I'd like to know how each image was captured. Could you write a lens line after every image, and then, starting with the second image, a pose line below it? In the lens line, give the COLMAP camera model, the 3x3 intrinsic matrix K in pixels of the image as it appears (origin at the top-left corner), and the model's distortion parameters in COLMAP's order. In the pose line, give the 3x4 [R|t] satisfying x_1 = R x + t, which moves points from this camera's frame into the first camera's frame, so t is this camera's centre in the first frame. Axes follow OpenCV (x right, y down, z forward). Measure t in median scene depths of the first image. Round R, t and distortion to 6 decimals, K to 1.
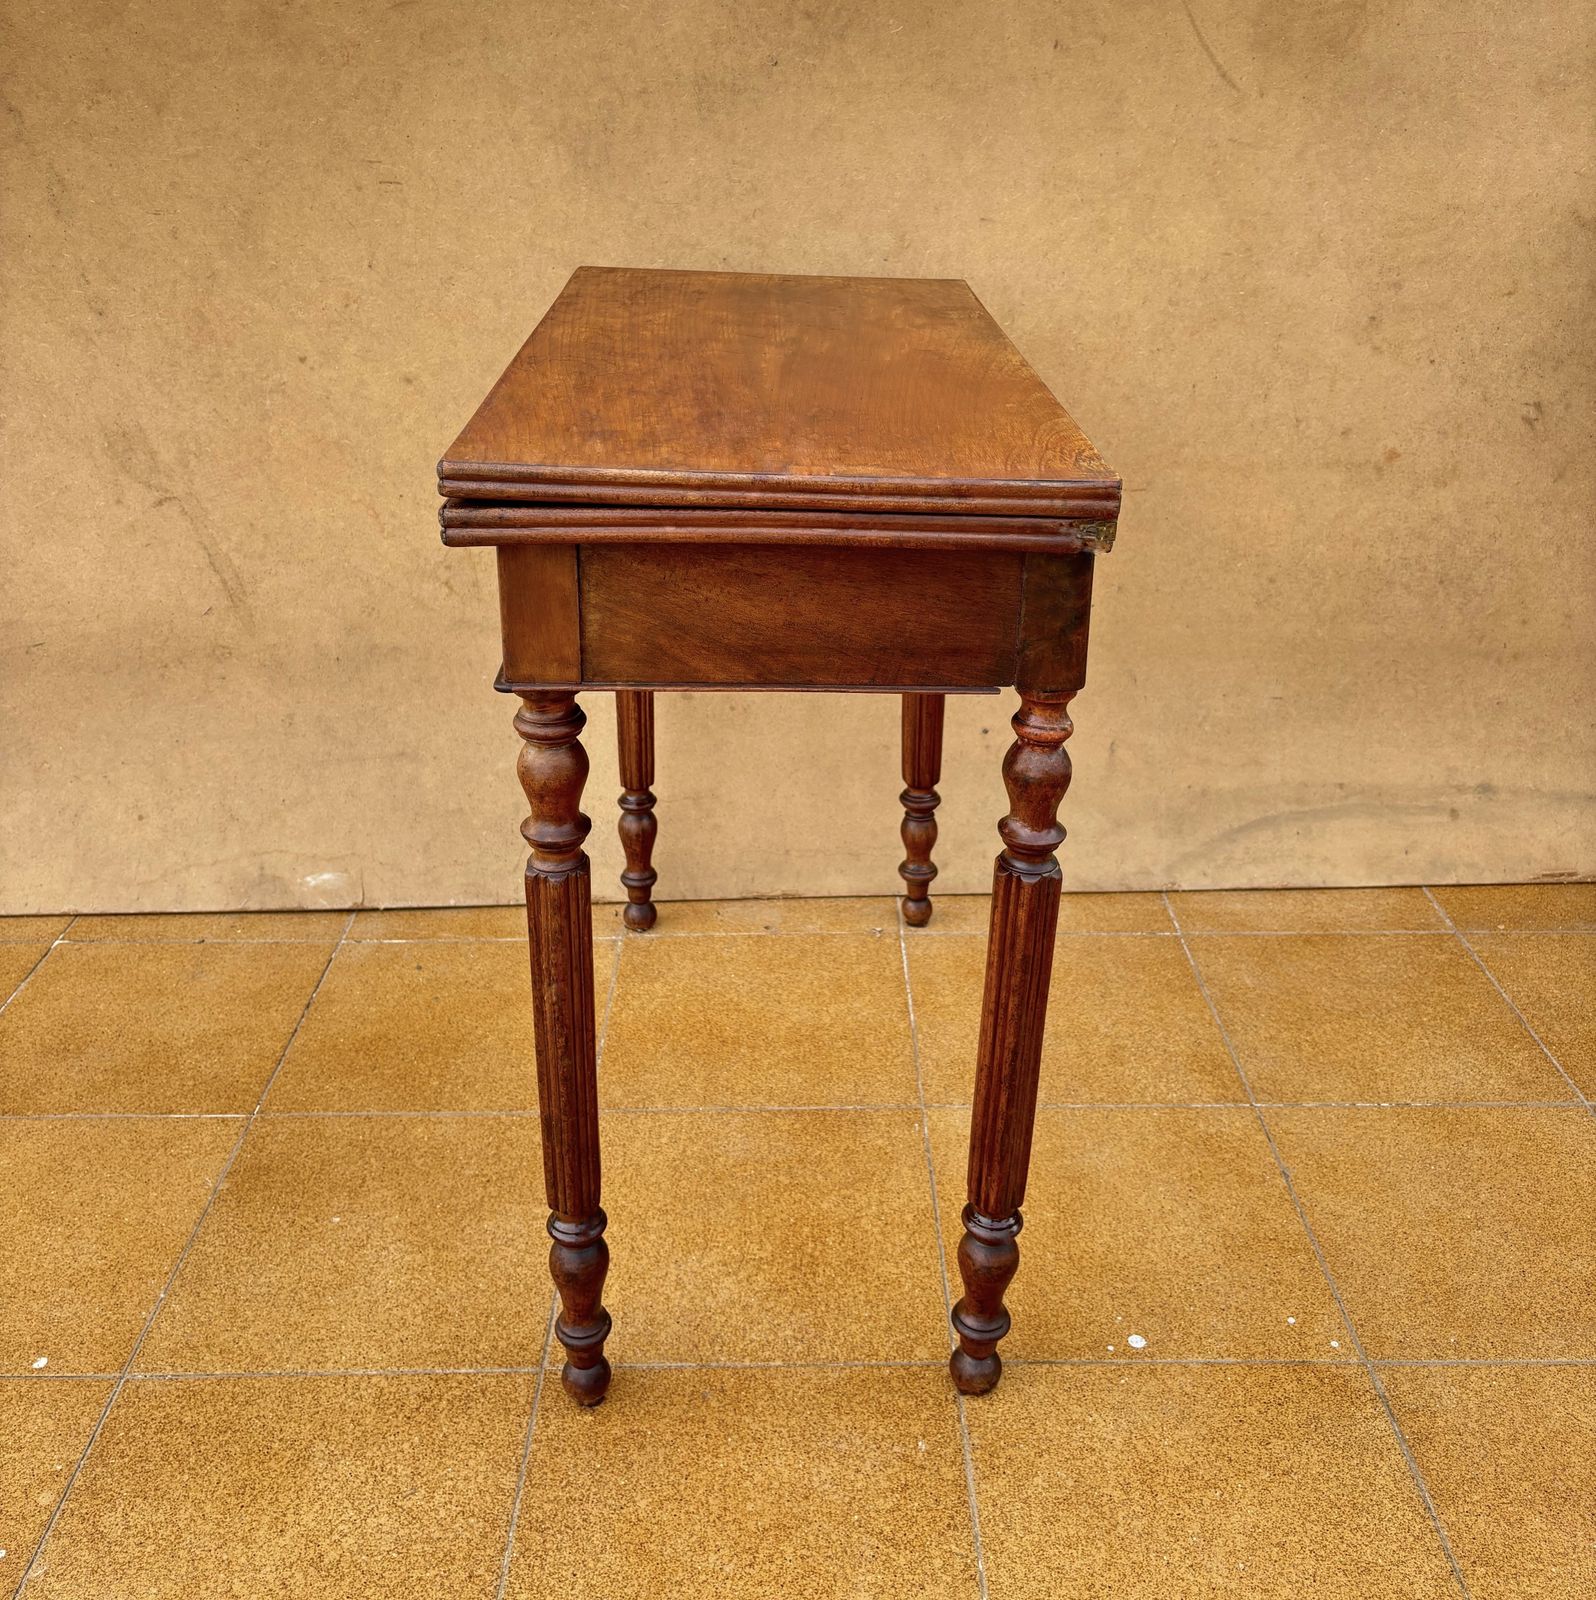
lens RADIAL K [[1615.3, 0, 816.4], [0, 1615.3, 644.3], [0, 0, 1]] dist [0.010210, 0.000000]
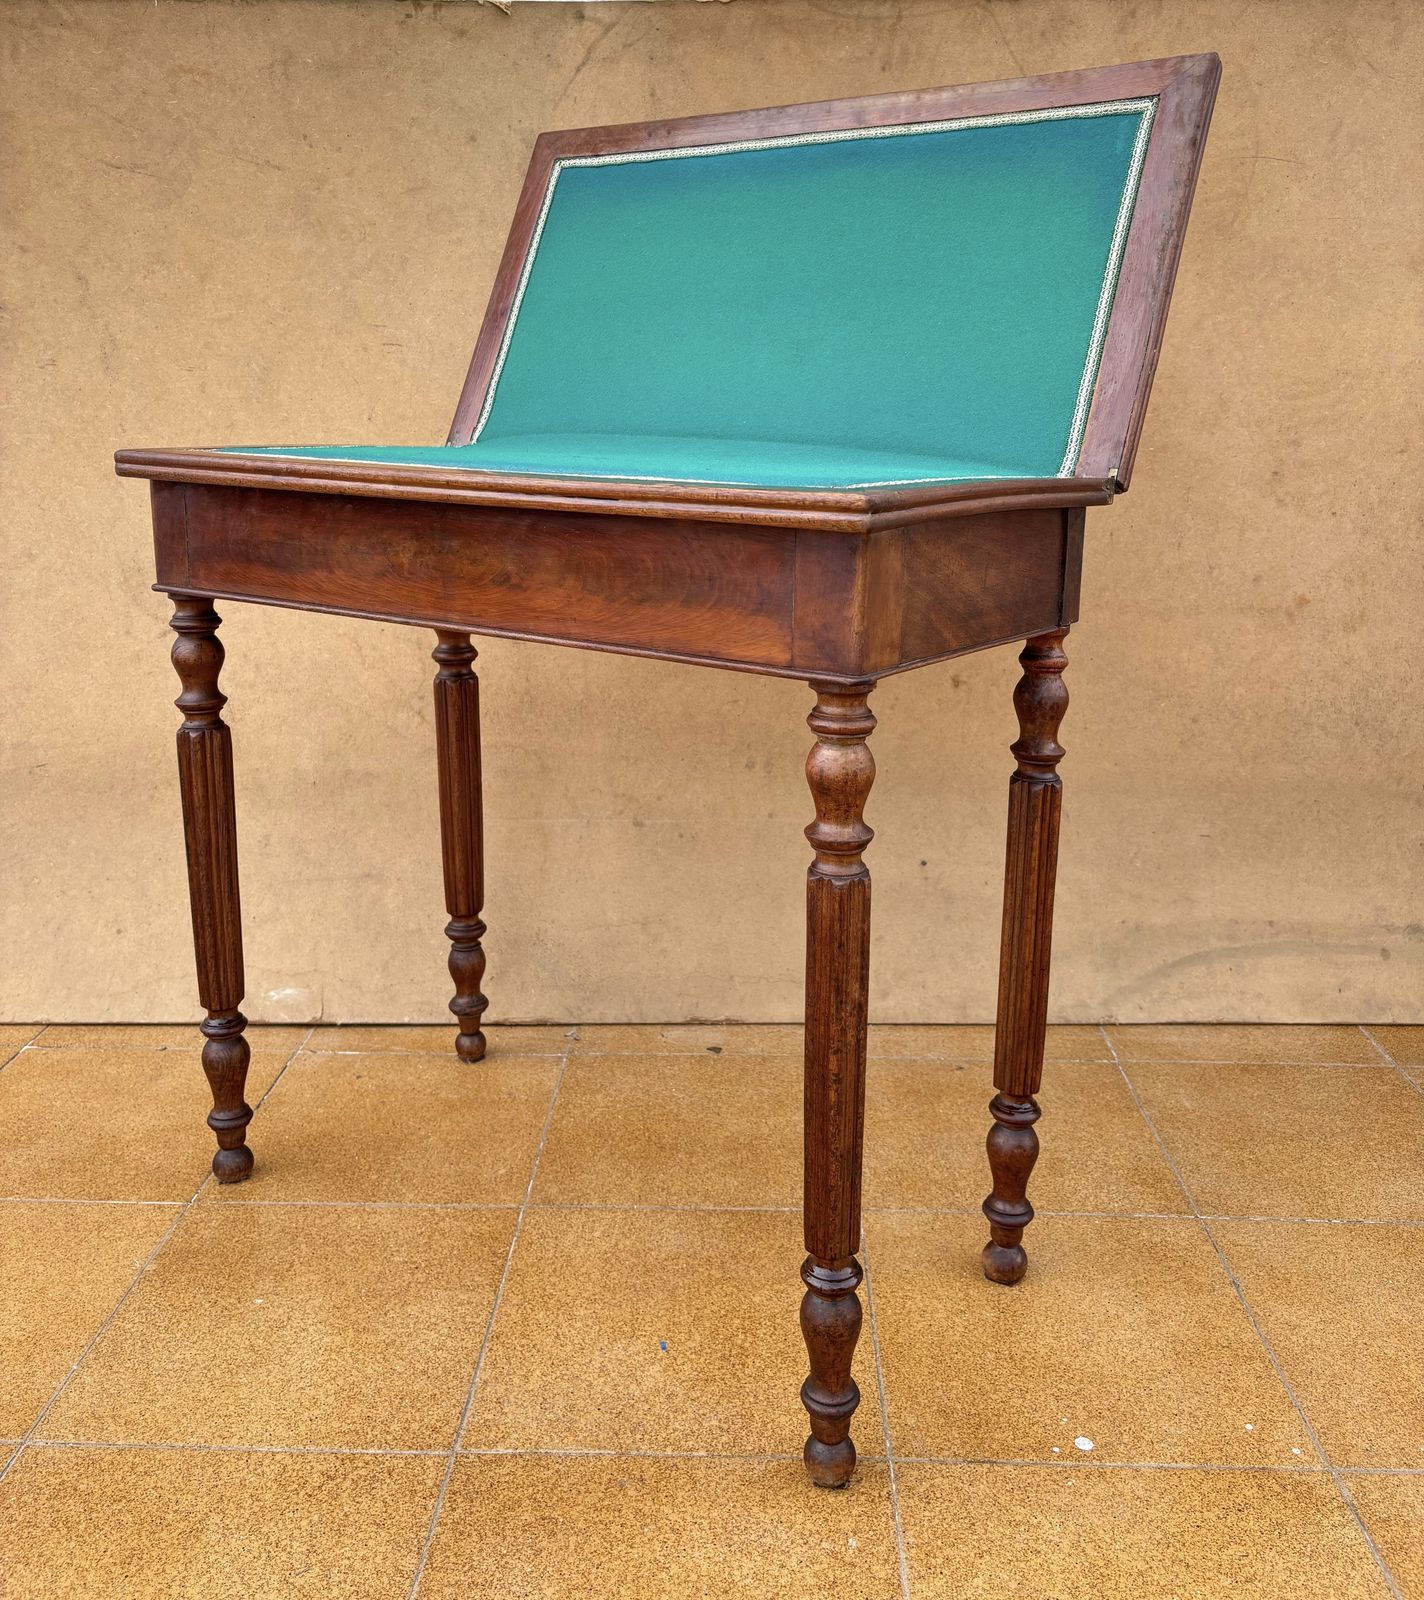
lens RADIAL K [[1443.9, 0, 728.5], [0, 1443.9, 630.9], [0, 0, 1]] dist [0.015564, -0.010123]
pose [[0.999258, 0.008579, -0.037541, 0.014717], [-0.015619, 0.981375, -0.191468, 0.100395], [0.035200, 0.191913, 0.980781, 0.057530]]
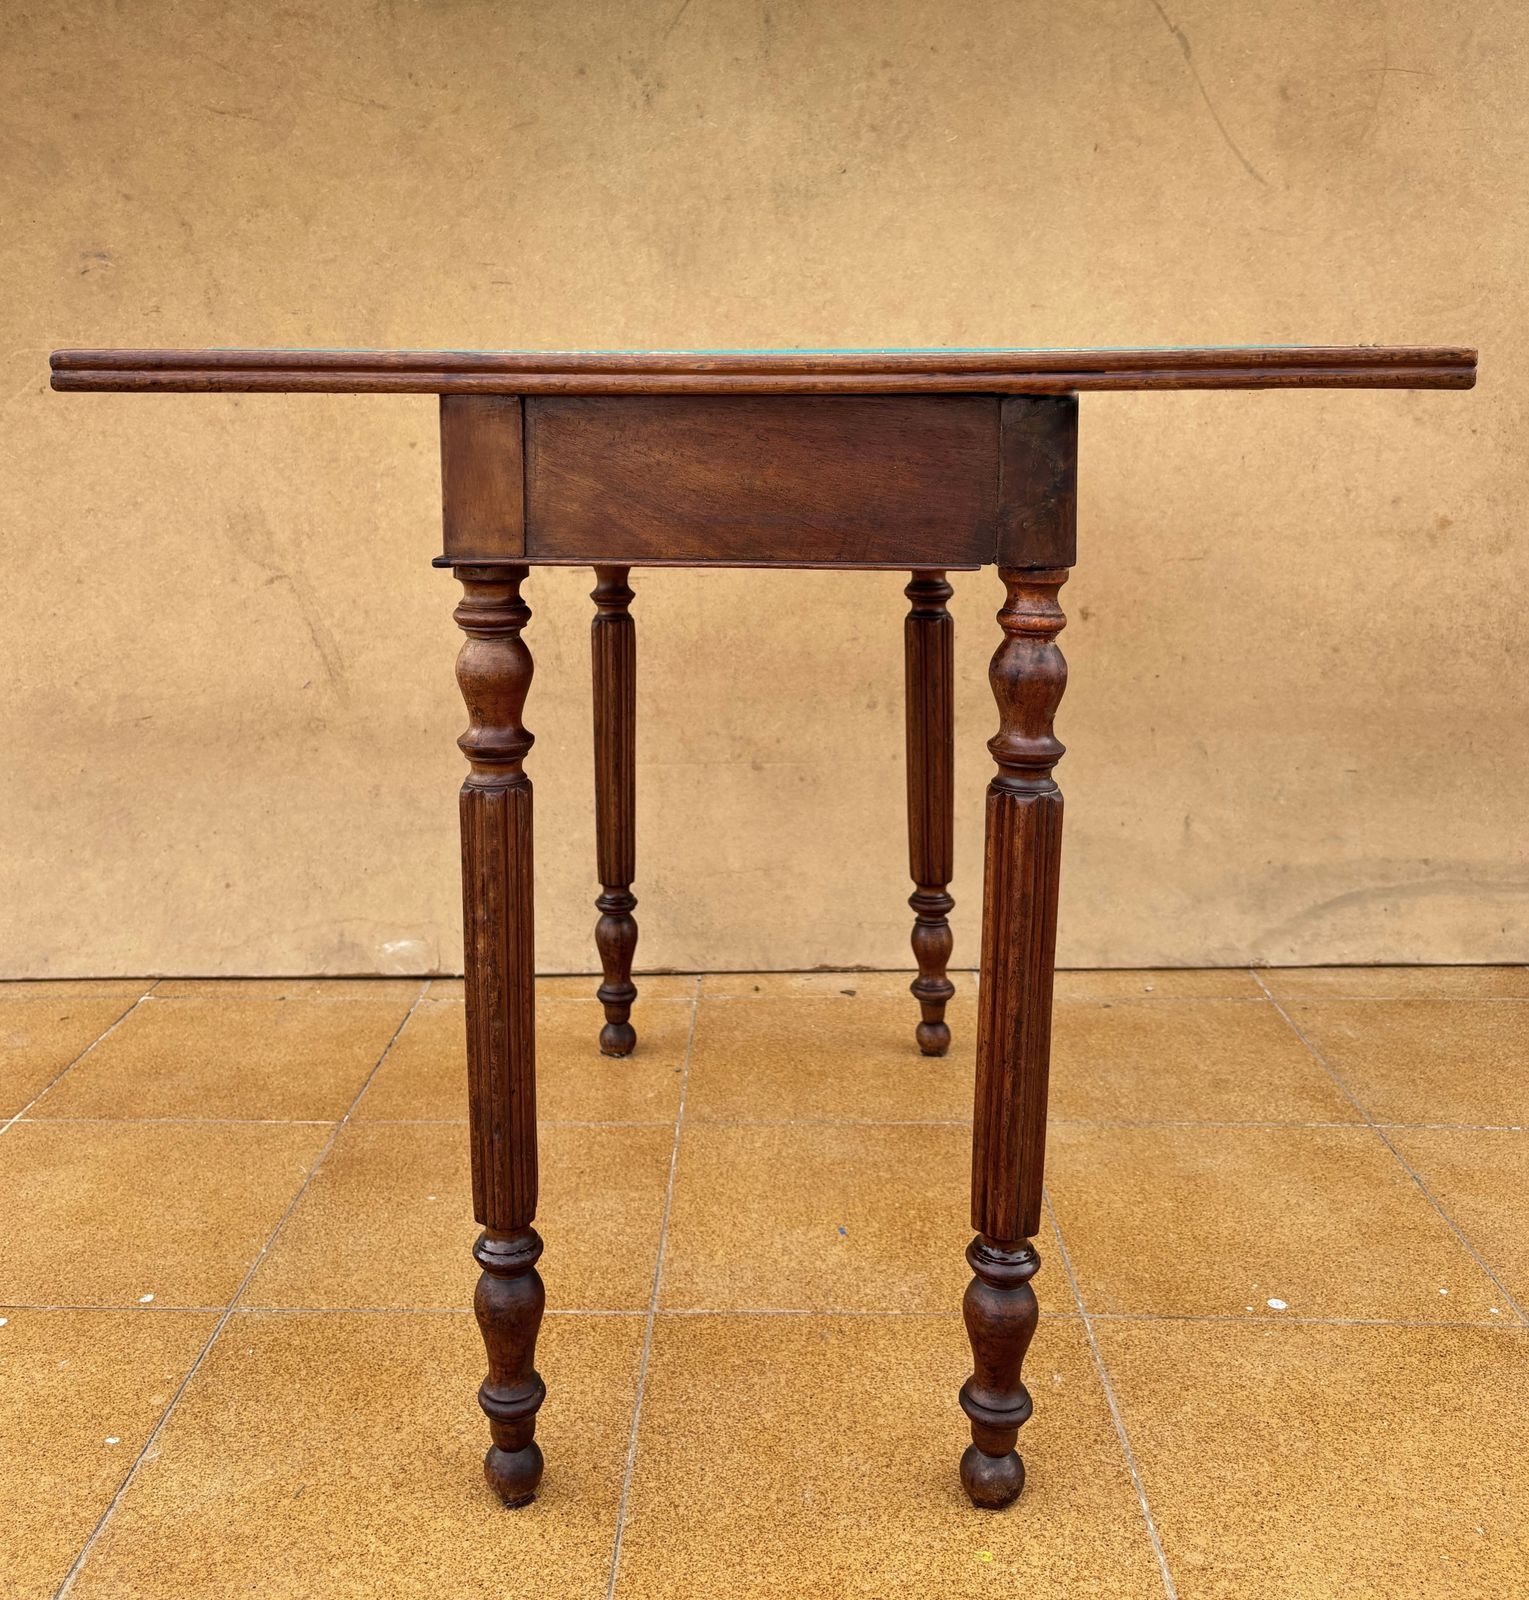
lens RADIAL K [[1650.5, 0, 699.3], [0, 1650.5, 570.2], [0, 0, 1]] dist [0.014304, 0.000000]
pose [[0.997550, -0.012892, -0.068763, -0.050008], [-0.004909, 0.967555, -0.252614, 0.199507], [0.069789, 0.252332, 0.965121, -0.048422]]
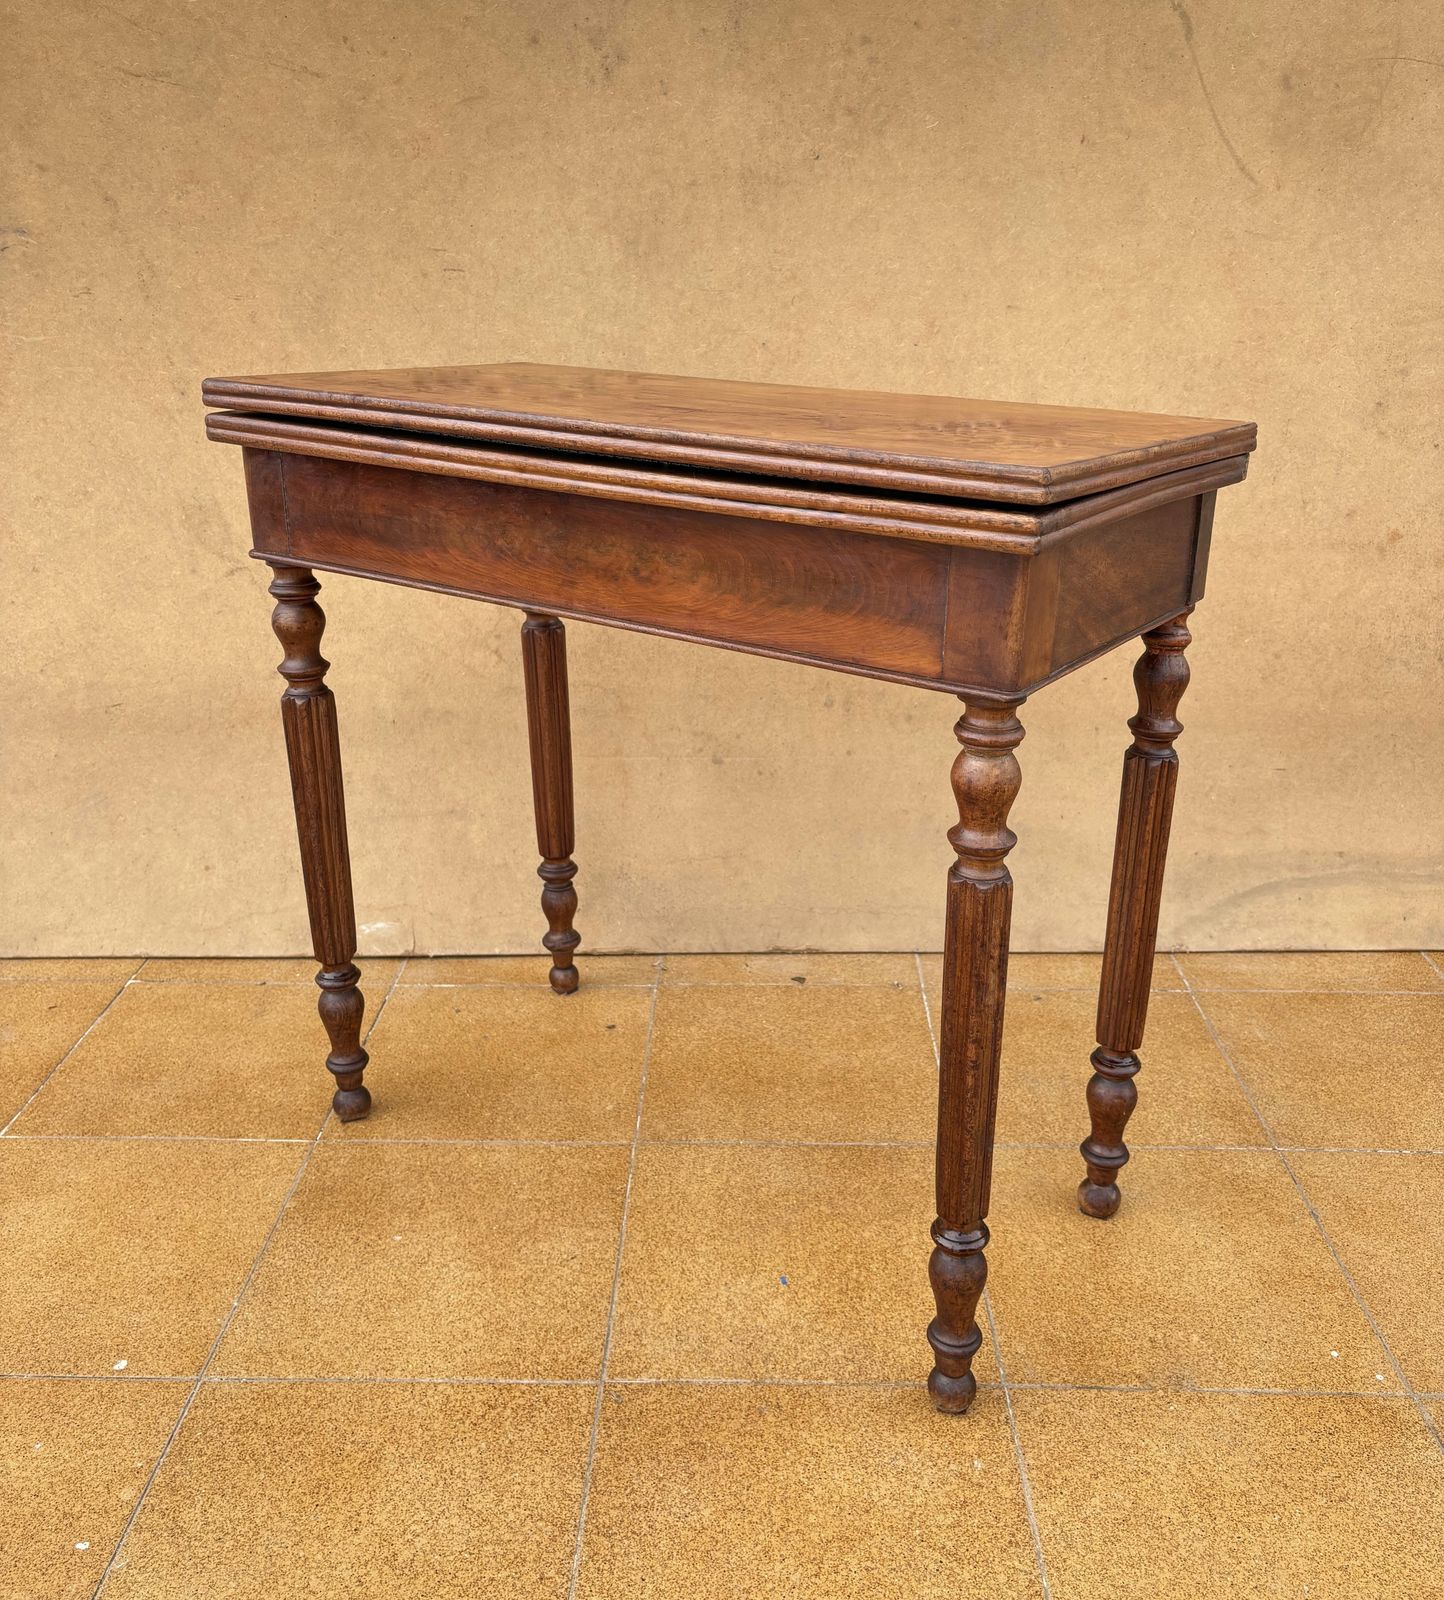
lens RADIAL K [[1466.3, 0, 740.0], [0, 1466.3, 733.5], [0, 0, 1]] dist [0.008414, 0.016339]
pose [[0.999526, 0.010290, -0.029026, -0.043550], [-0.010976, 0.999662, -0.023551, 0.041847], [0.028774, 0.023858, 0.999301, 0.042943]]
